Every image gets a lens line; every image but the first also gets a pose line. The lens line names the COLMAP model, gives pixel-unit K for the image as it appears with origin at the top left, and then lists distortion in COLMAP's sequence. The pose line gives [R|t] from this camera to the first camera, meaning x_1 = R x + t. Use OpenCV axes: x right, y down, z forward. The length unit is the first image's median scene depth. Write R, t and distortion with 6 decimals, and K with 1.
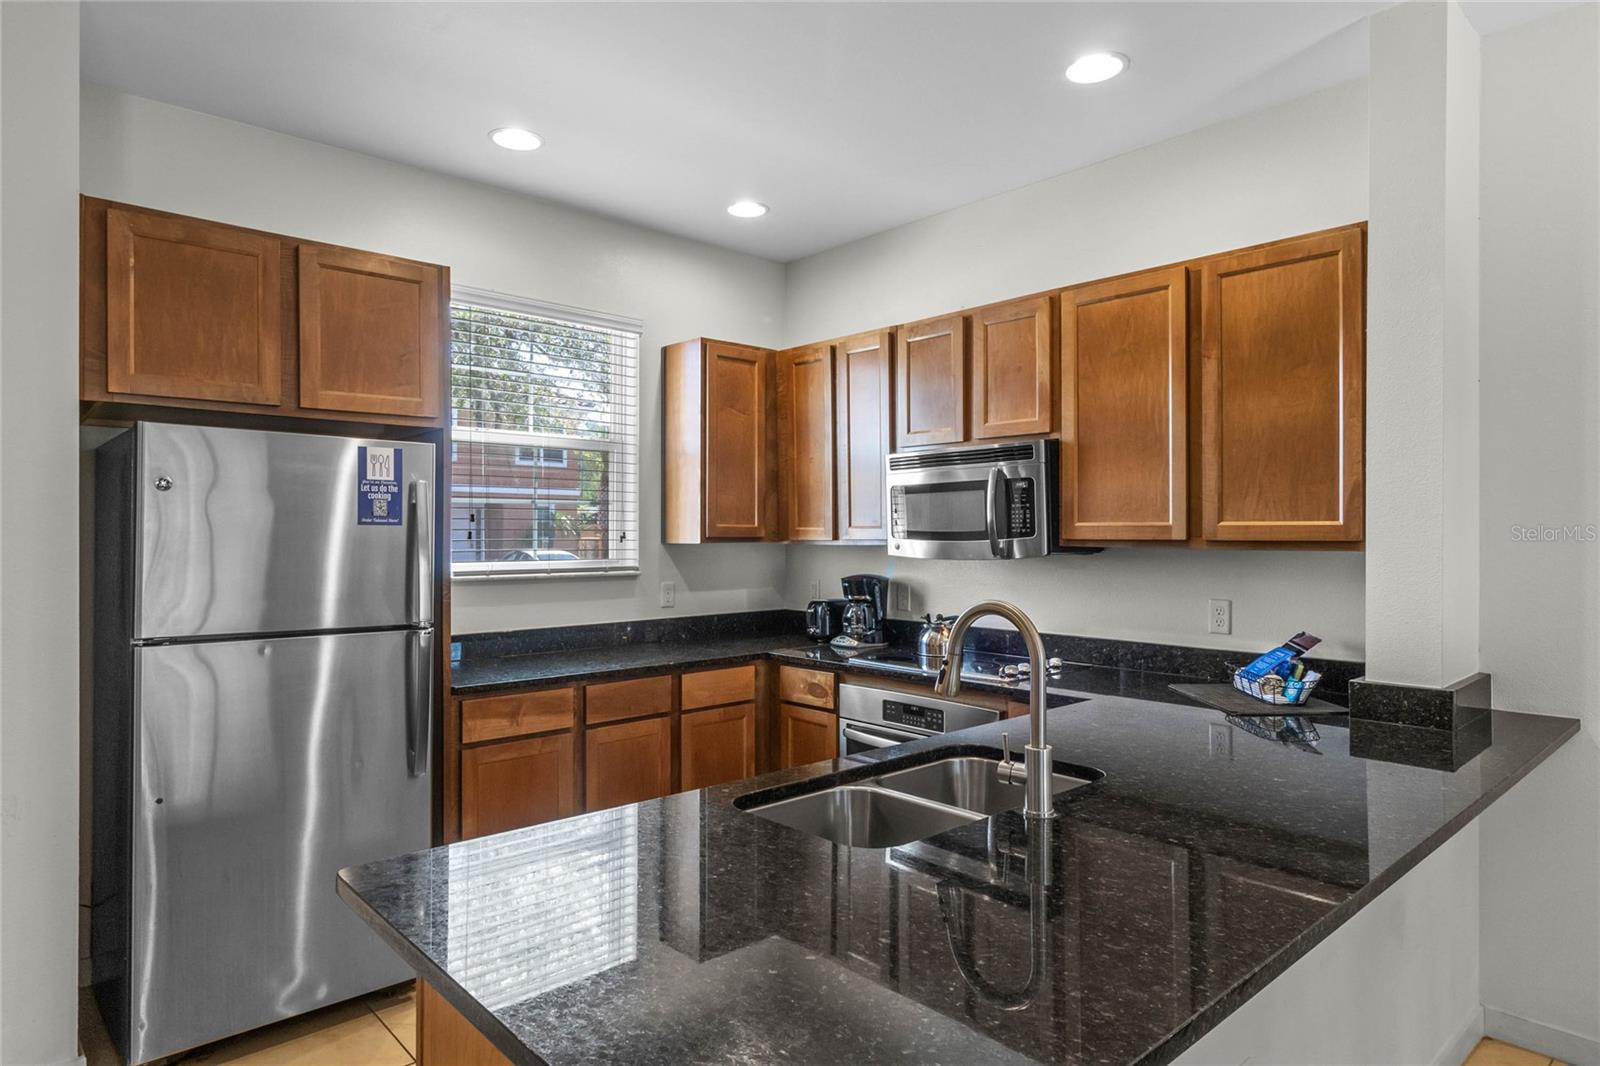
lens RADIAL K [[929.8, 0, 800.0], [0, 929.8, 533.0], [0, 0, 1]] dist [0.002090, 0.000158]
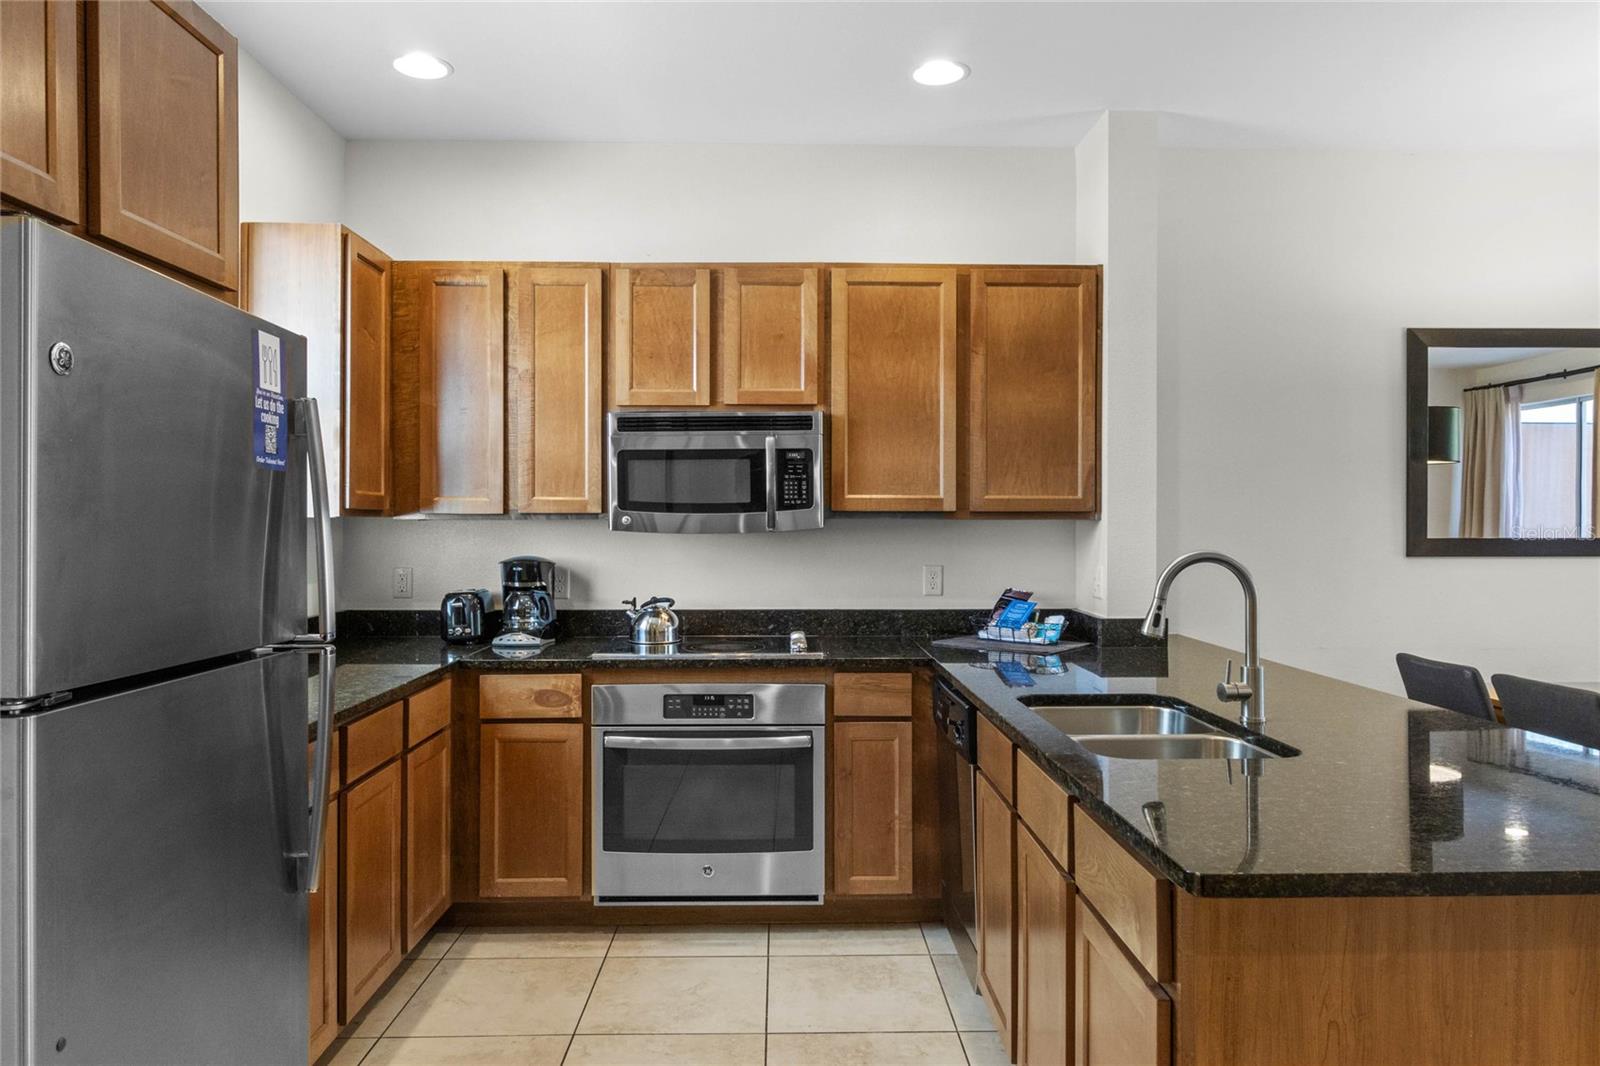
lens RADIAL K [[1051.0, 0, 802.7], [0, 1051.0, 520.5], [0, 0, 1]] dist [0.002111, 0.000408]
pose [[0.655893, 0.002721, 0.754849, -0.589683], [-0.000426, 0.999995, -0.003235, 0.020246], [-0.754854, 0.001800, 0.655891, 0.265530]]
